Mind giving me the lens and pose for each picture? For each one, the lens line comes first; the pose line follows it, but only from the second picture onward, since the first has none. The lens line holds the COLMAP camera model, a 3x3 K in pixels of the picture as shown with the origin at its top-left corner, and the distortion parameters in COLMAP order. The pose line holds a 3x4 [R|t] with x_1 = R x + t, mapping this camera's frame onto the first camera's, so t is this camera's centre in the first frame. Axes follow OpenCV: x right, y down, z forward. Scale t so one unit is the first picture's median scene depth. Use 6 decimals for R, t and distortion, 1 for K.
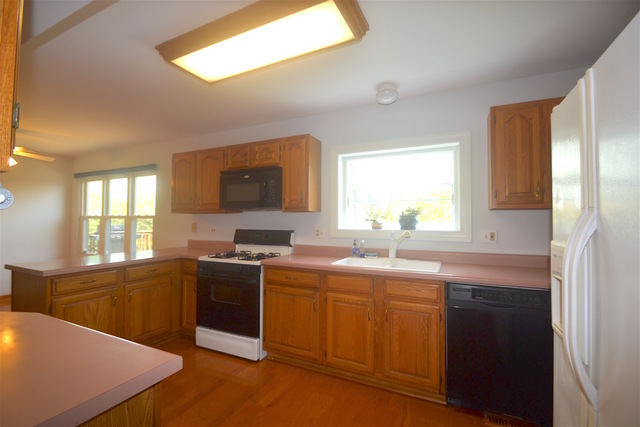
lens RADIAL K [[286.7, 0, 314.8], [0, 286.7, 215.1], [0, 0, 1]] dist [0.016716, -0.015608]
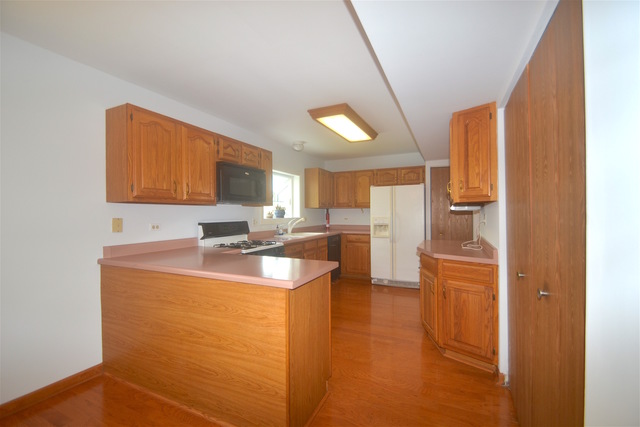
lens RADIAL K [[286.7, 0, 314.8], [0, 286.7, 215.1], [0, 0, 1]] dist [0.016716, -0.015608]
pose [[-0.006140, -0.014895, 0.999870, -1.270584], [-0.023334, 0.999619, 0.014748, 0.002405], [-0.999709, -0.023241, -0.006485, 0.699863]]
